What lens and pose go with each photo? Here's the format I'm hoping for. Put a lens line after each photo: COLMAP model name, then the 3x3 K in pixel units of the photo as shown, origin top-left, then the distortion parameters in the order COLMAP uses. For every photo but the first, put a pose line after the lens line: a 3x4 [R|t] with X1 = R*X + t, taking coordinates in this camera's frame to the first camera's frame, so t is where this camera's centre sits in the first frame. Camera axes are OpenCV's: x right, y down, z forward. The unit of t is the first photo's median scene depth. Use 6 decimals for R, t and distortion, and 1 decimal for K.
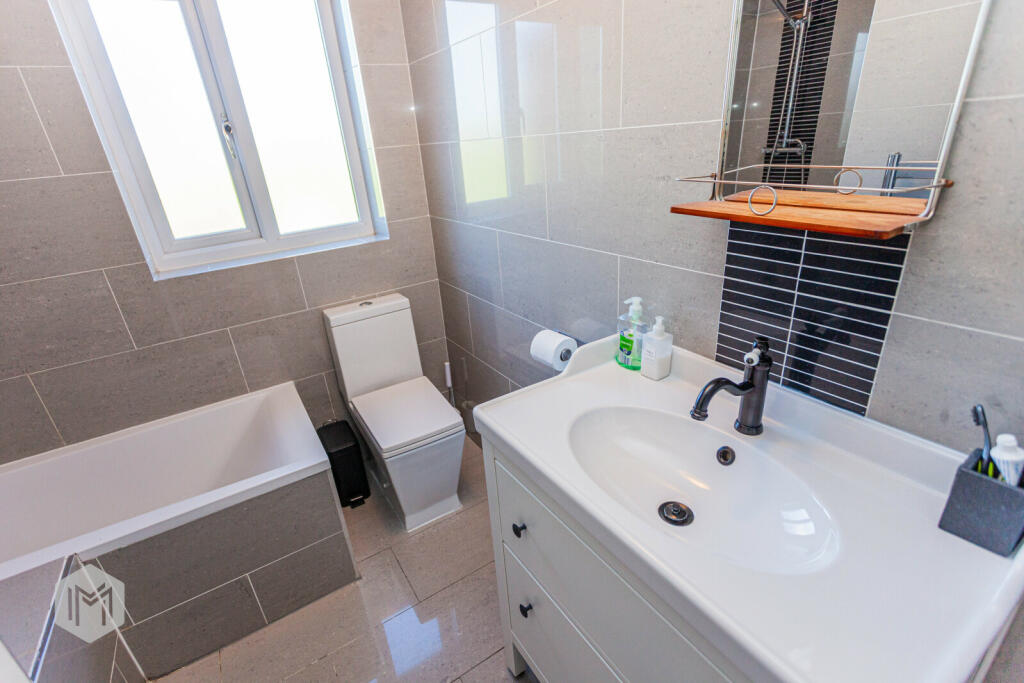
lens RADIAL K [[484.8, 0, 512.0], [0, 484.8, 341.5], [0, 0, 1]] dist [-0.001357, 0.000118]
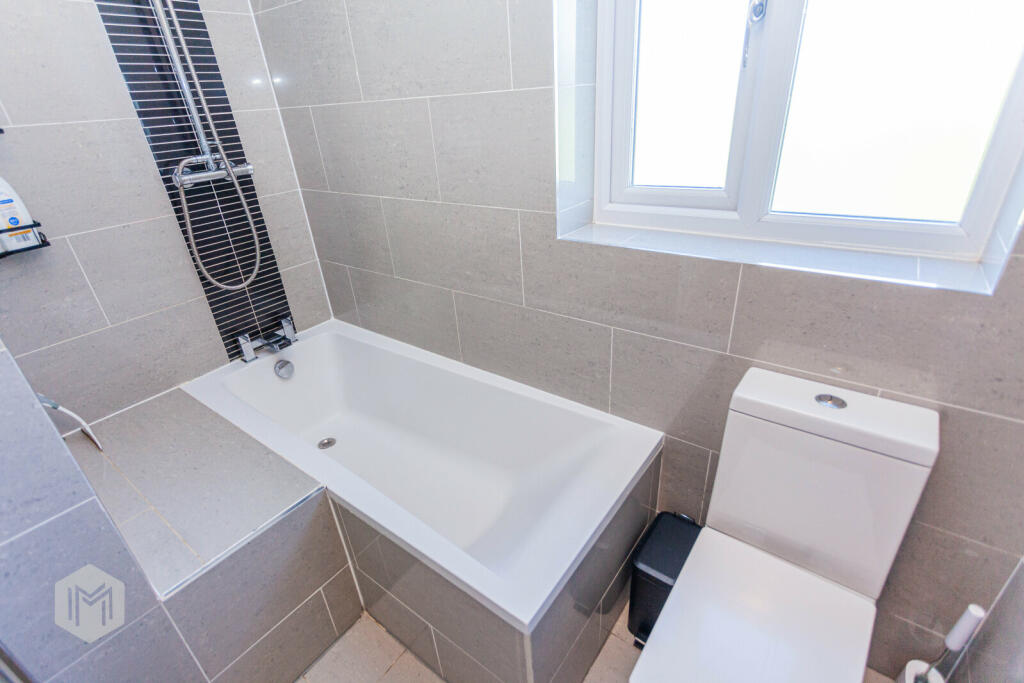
lens RADIAL K [[480.7, 0, 512.0], [0, 480.7, 341.5], [0, 0, 1]] dist [0.015014, 0.000205]
pose [[0.365656, 0.475344, -0.800215, -0.066944], [-0.331403, 0.869899, 0.365304, -0.212773], [0.869751, 0.131618, 0.475615, 0.530659]]
